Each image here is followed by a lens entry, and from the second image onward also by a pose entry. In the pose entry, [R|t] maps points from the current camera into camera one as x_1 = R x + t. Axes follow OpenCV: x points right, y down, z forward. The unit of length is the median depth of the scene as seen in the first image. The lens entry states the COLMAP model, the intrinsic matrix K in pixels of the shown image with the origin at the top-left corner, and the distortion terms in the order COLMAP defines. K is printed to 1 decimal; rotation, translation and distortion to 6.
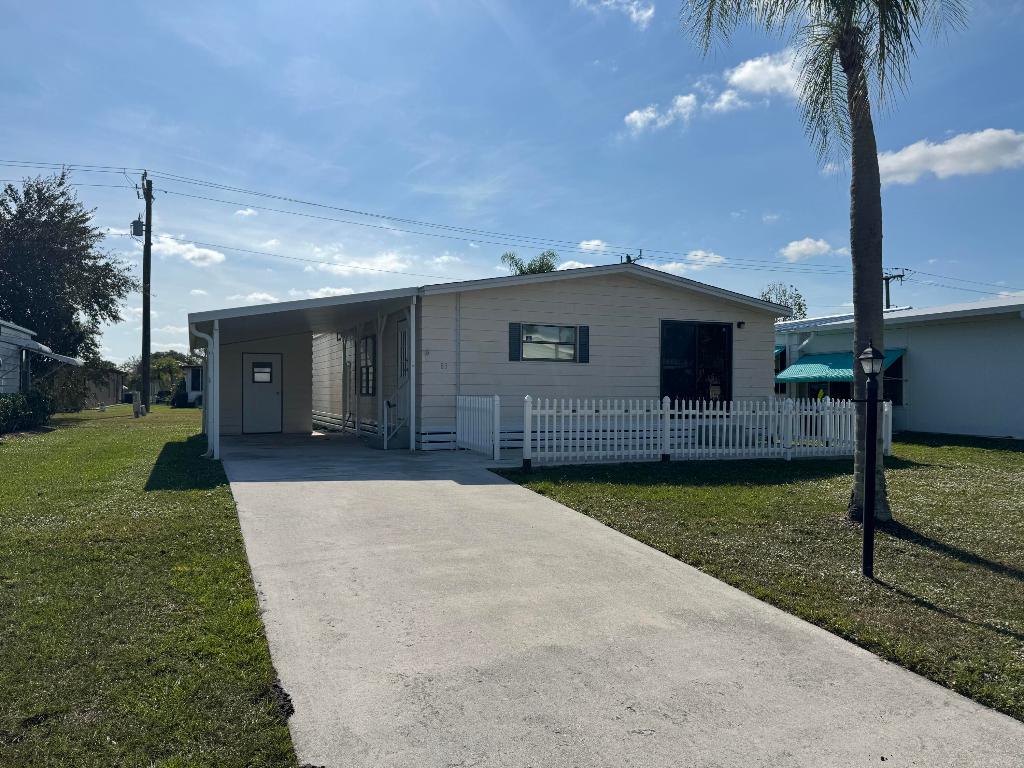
lens RADIAL K [[734.2, 0, 510.8], [0, 734.2, 418.1], [0, 0, 1]] dist [0.024798, -0.005544]
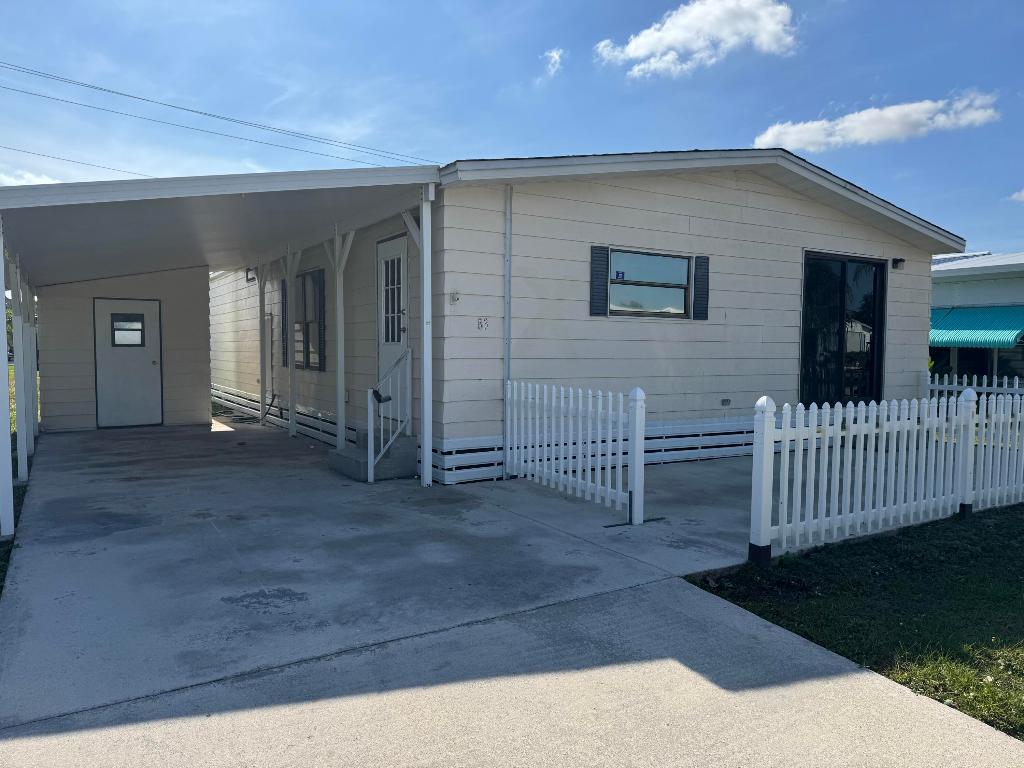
lens RADIAL K [[734.2, 0, 510.8], [0, 734.2, 418.1], [0, 0, 1]] dist [0.024798, -0.005544]
pose [[0.990748, -0.008772, 0.135428, -0.127780], [0.000597, 0.998181, 0.060287, -0.031199], [-0.135711, -0.059648, 0.988951, 0.418744]]
